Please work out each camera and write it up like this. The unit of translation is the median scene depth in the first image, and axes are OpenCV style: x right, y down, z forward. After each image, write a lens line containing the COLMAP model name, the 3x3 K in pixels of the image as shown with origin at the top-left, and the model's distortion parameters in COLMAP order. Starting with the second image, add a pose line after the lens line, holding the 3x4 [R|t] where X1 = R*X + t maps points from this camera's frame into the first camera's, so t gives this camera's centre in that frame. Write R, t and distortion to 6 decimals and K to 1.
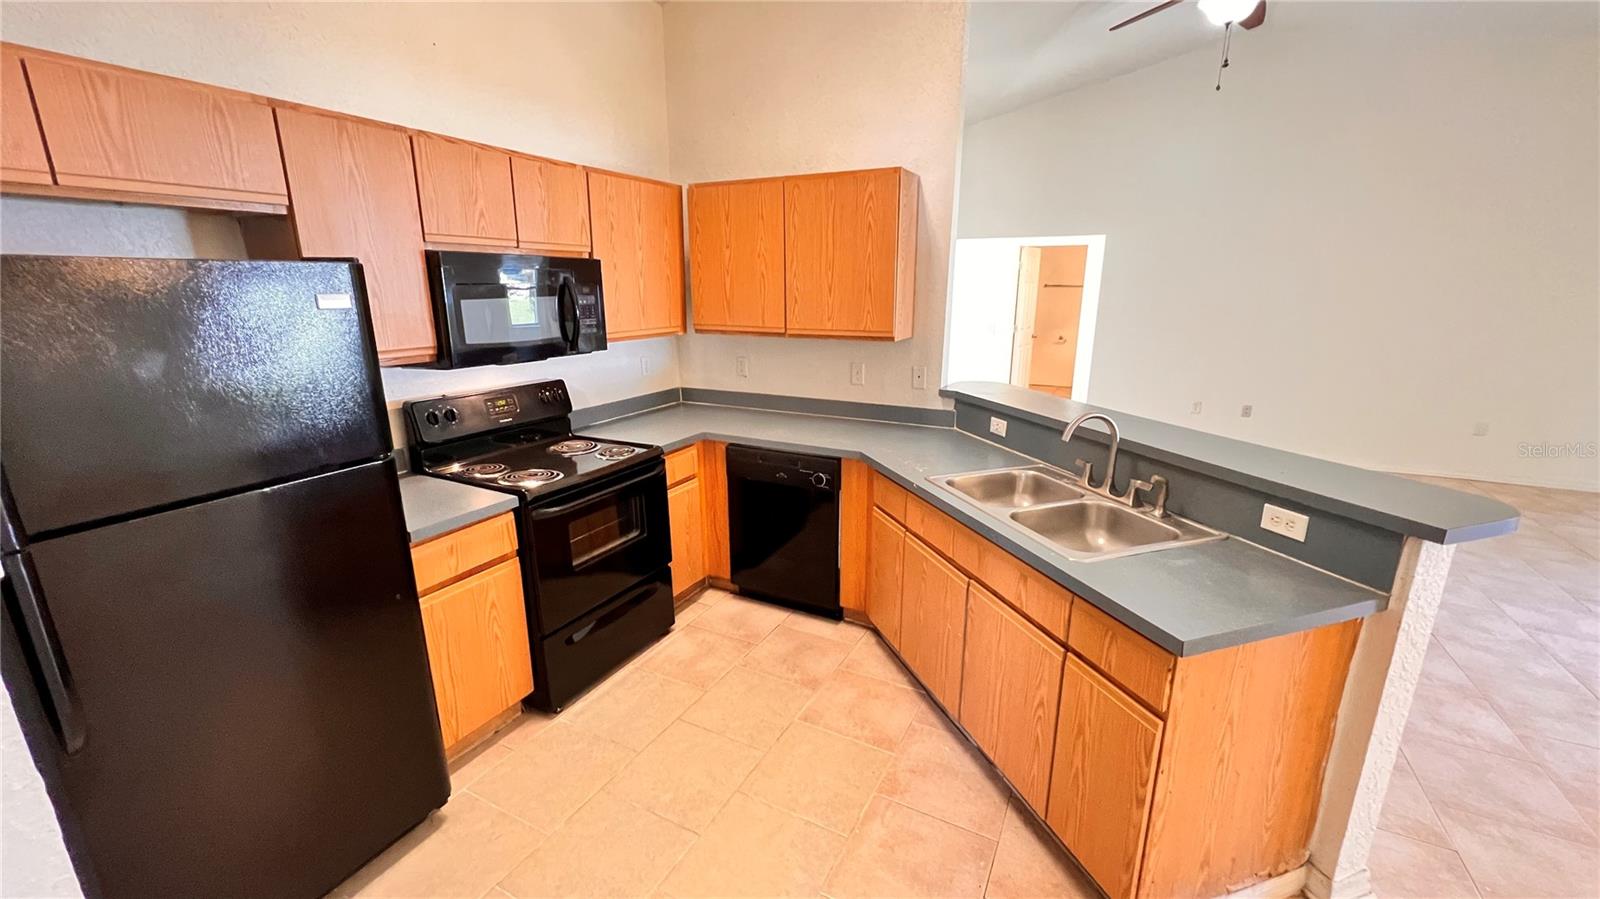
lens RADIAL K [[637.8, 0, 802.4], [0, 637.8, 445.0], [0, 0, 1]] dist [0.000769, 0.000379]
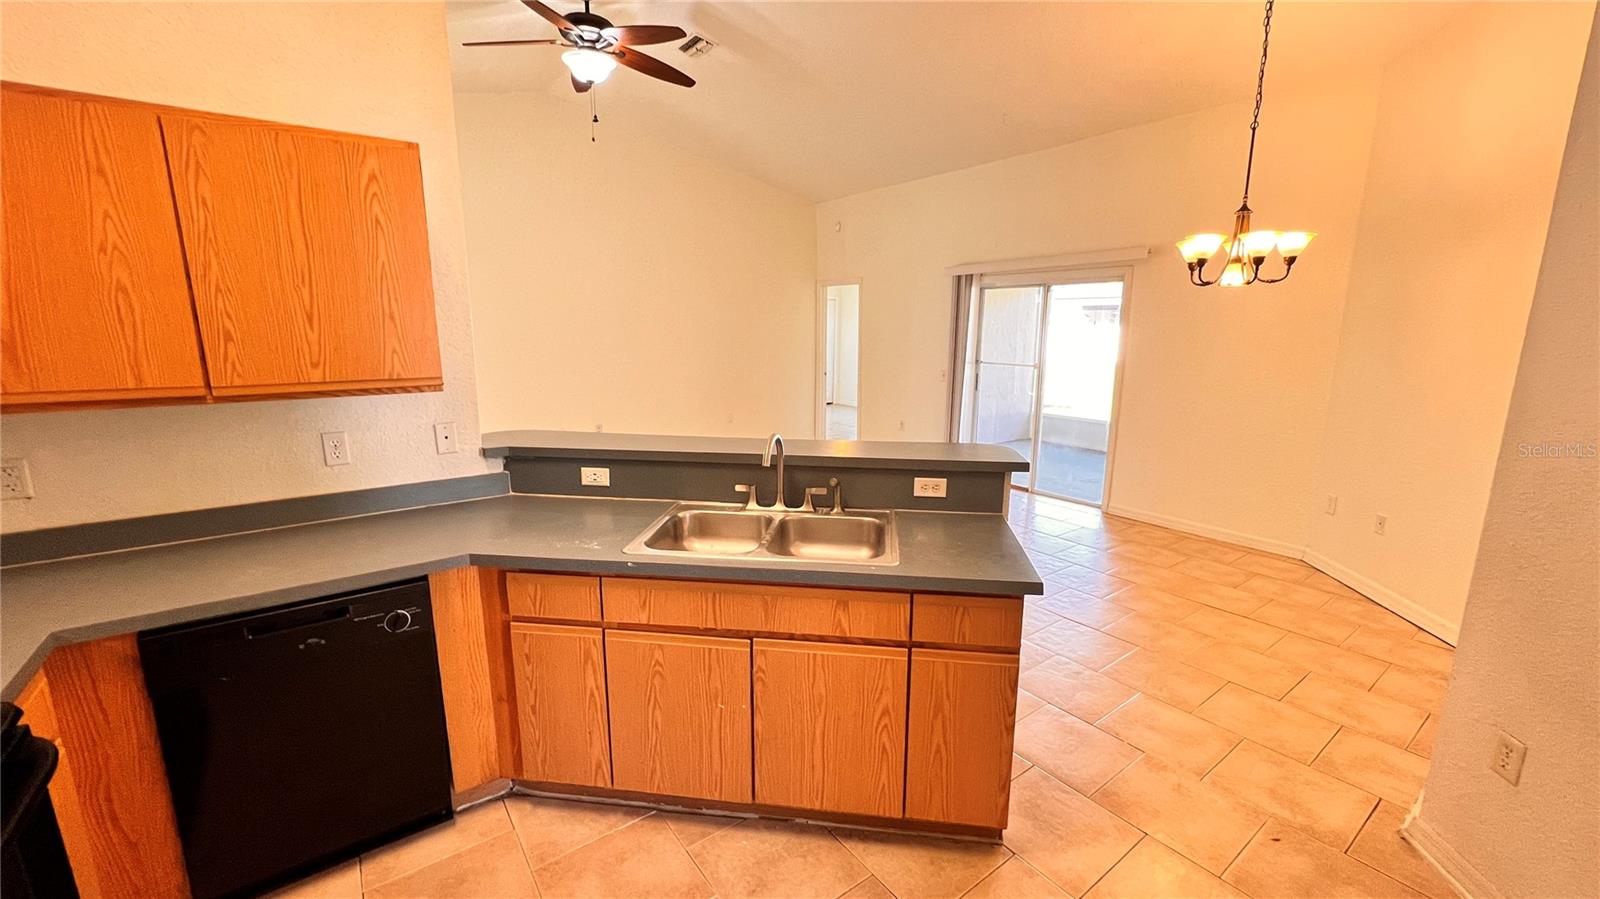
lens RADIAL K [[637.8, 0, 804.3], [0, 637.8, 445.6], [0, 0, 1]] dist [0.000769, 0.000379]
pose [[0.443254, -0.166490, 0.880799, -0.426907], [0.214295, 0.973790, 0.076226, -0.099569], [-0.870404, 0.154963, 0.467315, 0.463005]]
